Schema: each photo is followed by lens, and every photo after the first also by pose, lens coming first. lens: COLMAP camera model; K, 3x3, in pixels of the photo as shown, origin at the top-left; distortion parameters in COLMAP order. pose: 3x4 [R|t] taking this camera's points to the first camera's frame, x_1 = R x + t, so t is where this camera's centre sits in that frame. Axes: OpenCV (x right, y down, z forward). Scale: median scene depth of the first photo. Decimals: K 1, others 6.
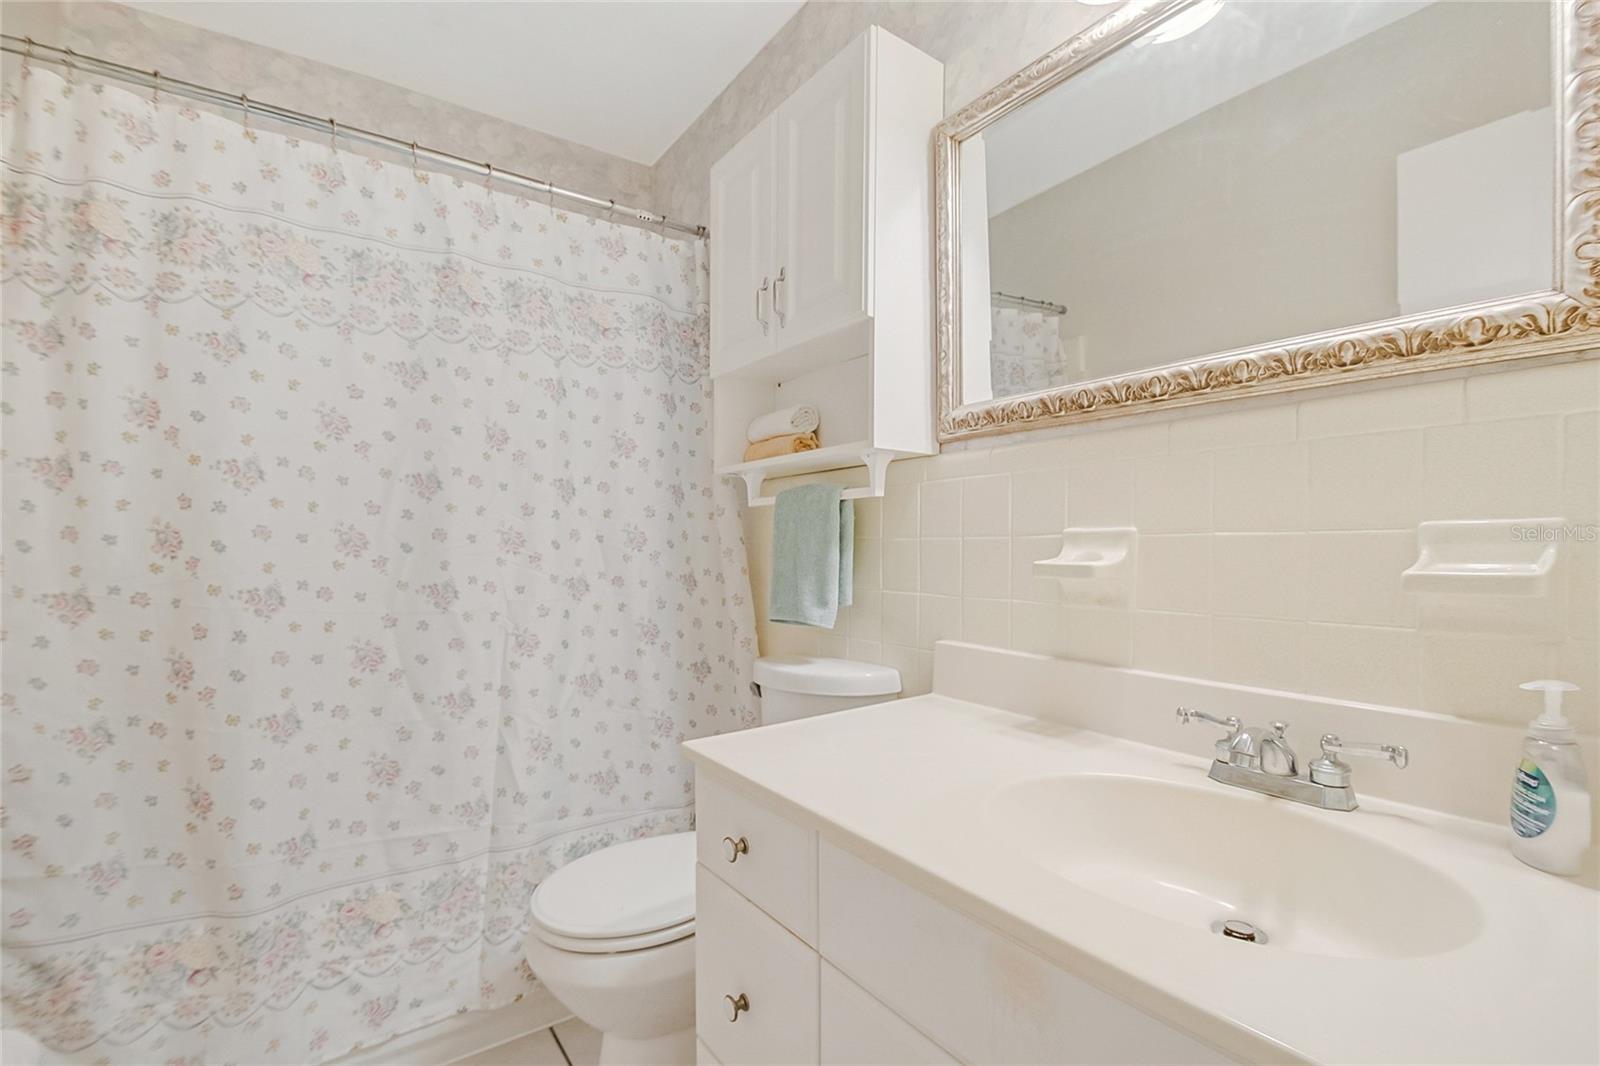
lens RADIAL K [[701.3, 0, 846.2], [0, 701.3, 547.2], [0, 0, 1]] dist [0.003043, -0.008260]
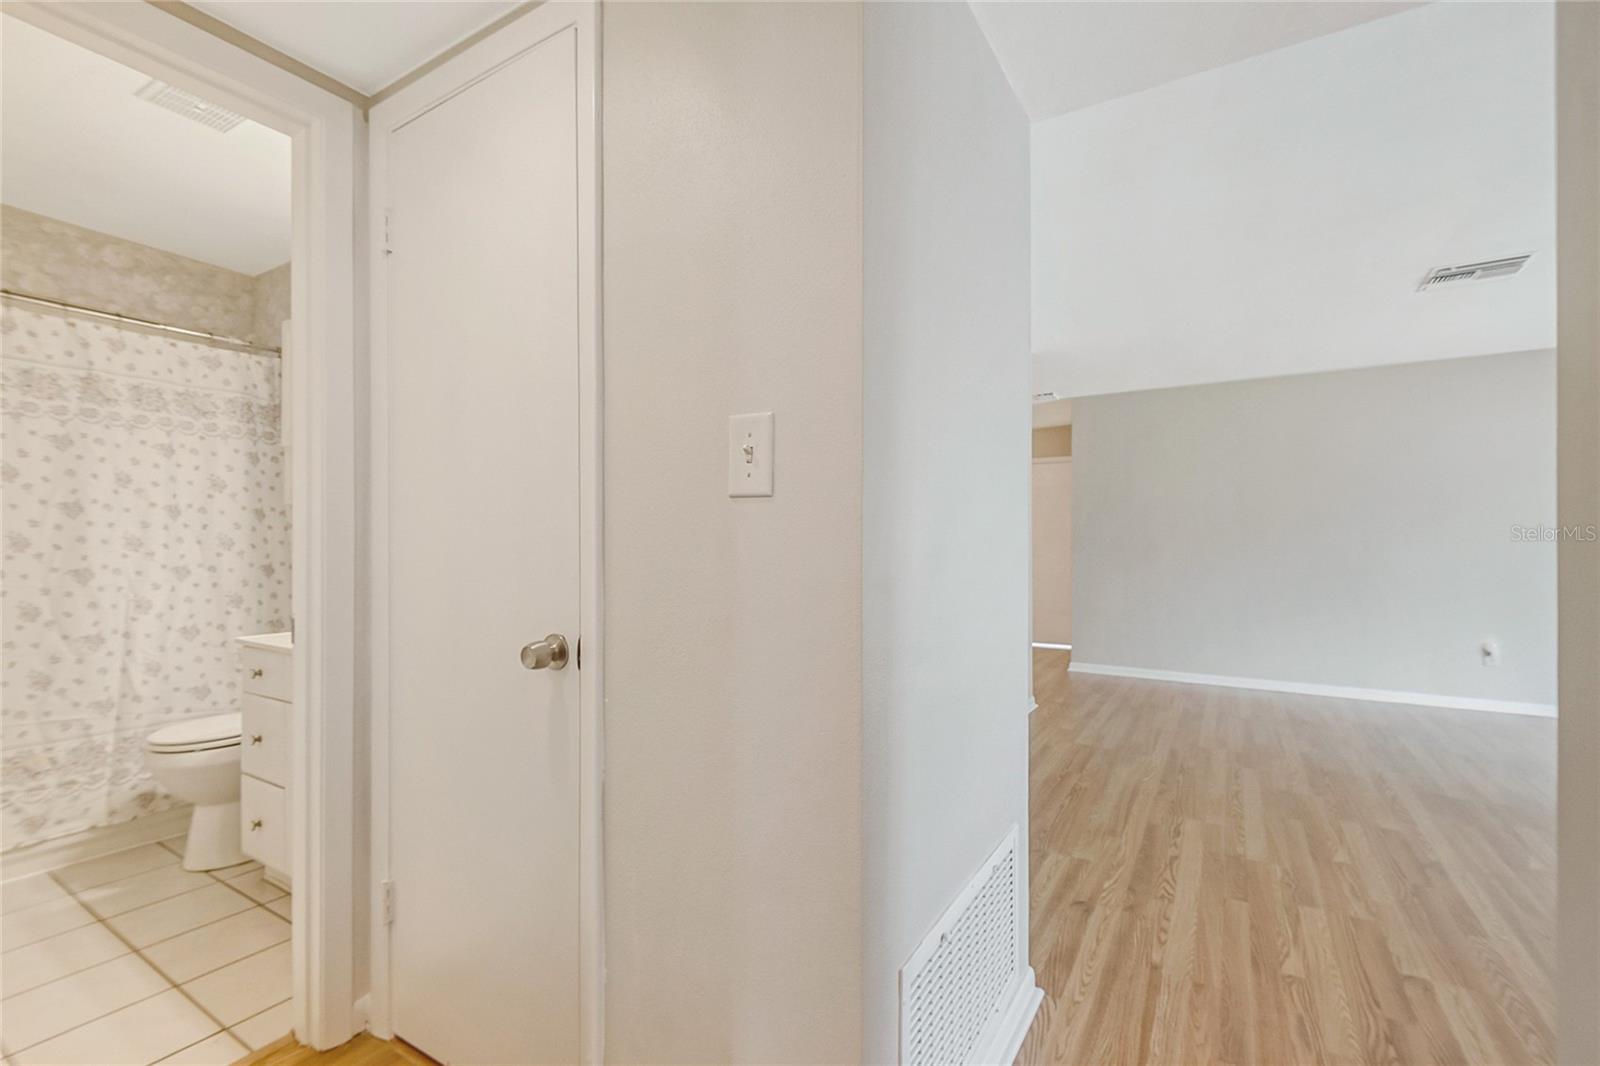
lens RADIAL K [[701.3, 0, 785.4], [0, 701.3, 544.0], [0, 0, 1]] dist [0.003043, -0.008260]
pose [[0.943960, 0.008875, 0.329939, 0.447876], [-0.005656, 0.999927, -0.010715, 0.001339], [-0.330010, 0.008248, 0.943941, -1.104006]]
